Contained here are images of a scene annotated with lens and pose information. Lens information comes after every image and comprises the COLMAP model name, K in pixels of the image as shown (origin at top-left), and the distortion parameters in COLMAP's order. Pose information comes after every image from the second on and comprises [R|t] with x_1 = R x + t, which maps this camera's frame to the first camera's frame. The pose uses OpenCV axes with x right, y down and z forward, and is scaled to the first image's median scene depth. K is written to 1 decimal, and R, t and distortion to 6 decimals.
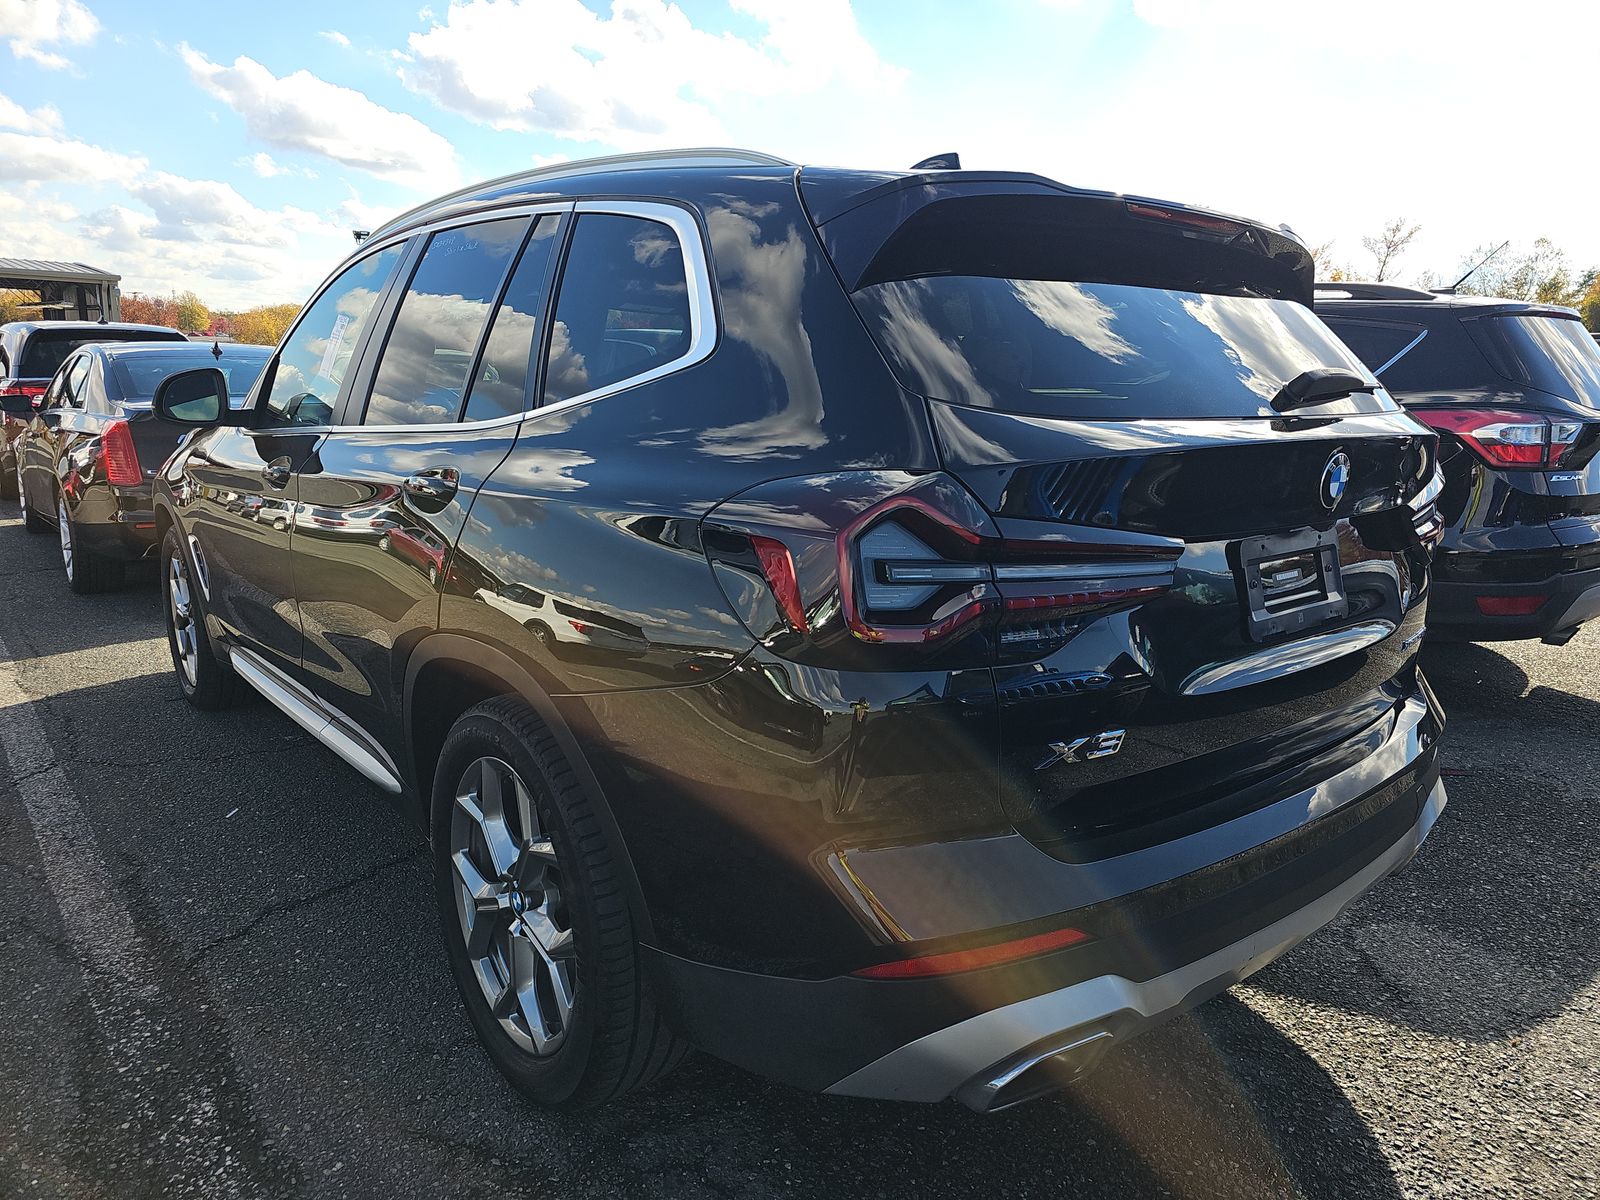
lens RADIAL K [[1103.8, 0, 796.4], [0, 1103.8, 593.1], [0, 0, 1]] dist [0.042553, -0.041614]
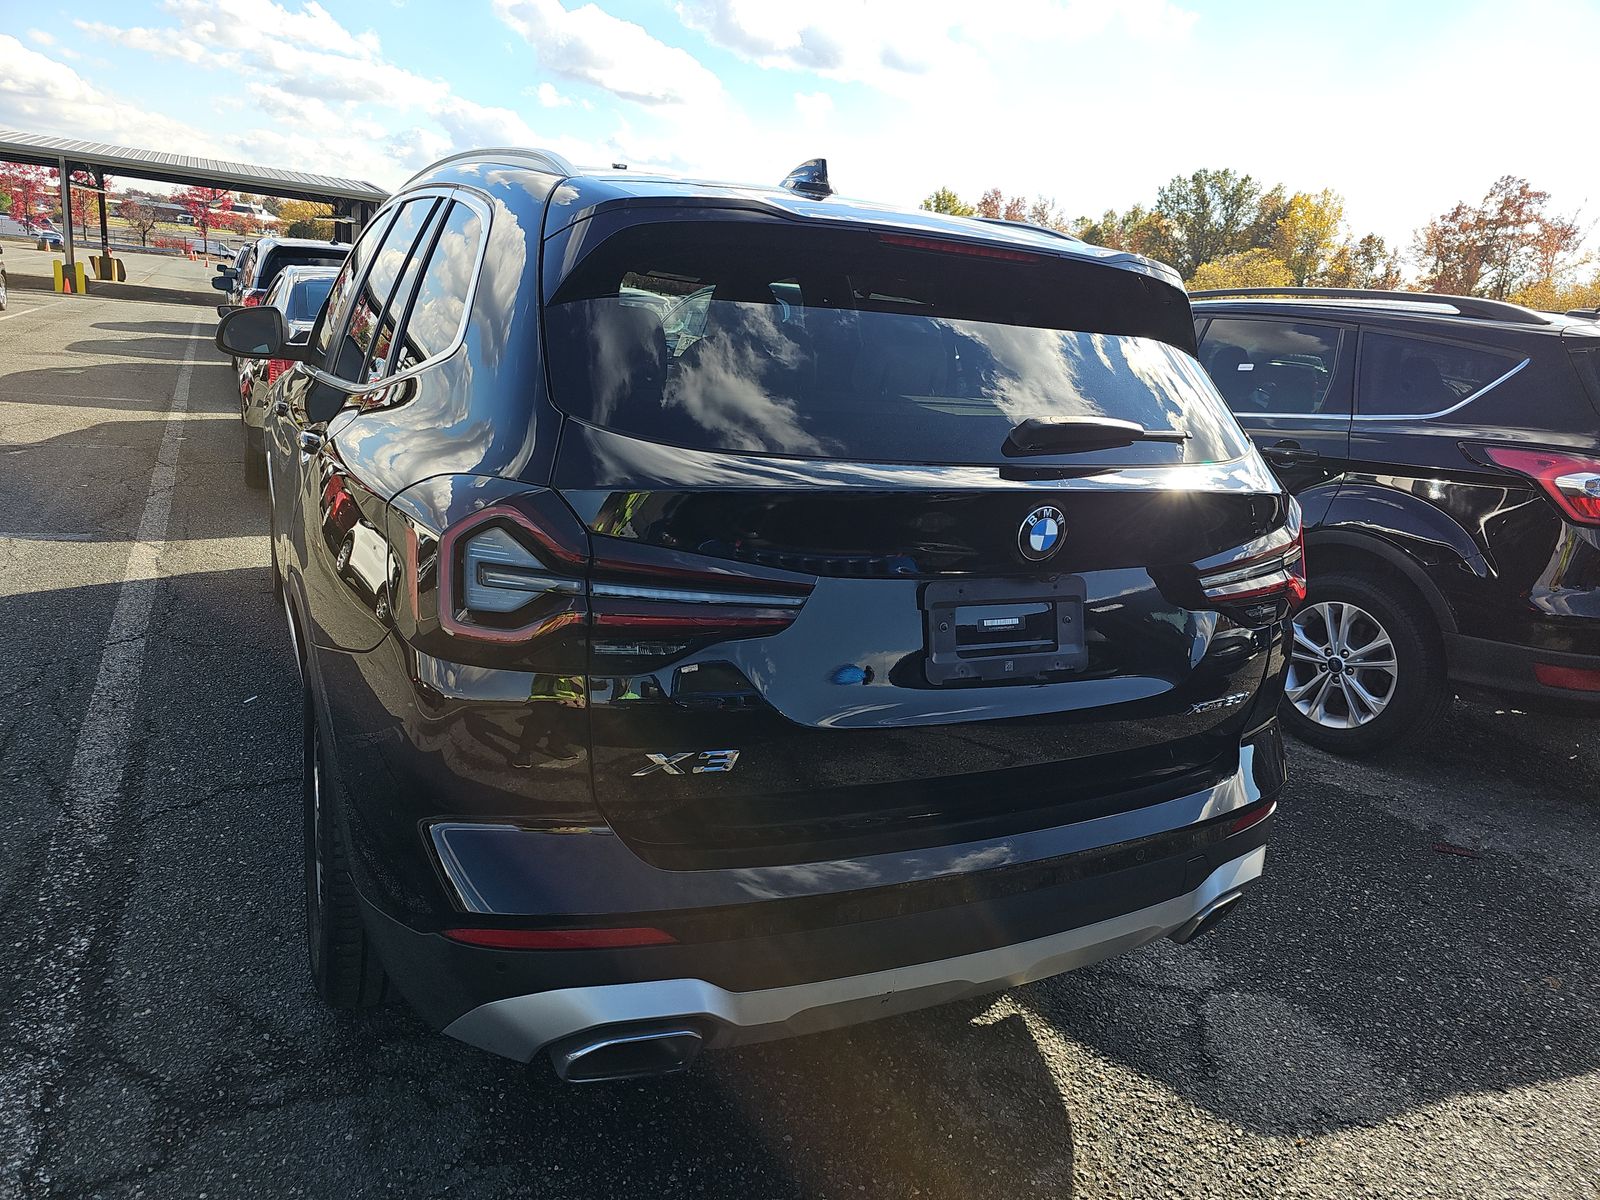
lens RADIAL K [[1109.5, 0, 799.9], [0, 1109.5, 584.8], [0, 0, 1]] dist [0.050389, -0.050627]
pose [[0.970643, 0.125569, -0.205146, 0.219494], [-0.117547, 0.991763, 0.050879, -0.036602], [0.209845, -0.025271, 0.977408, -0.000649]]
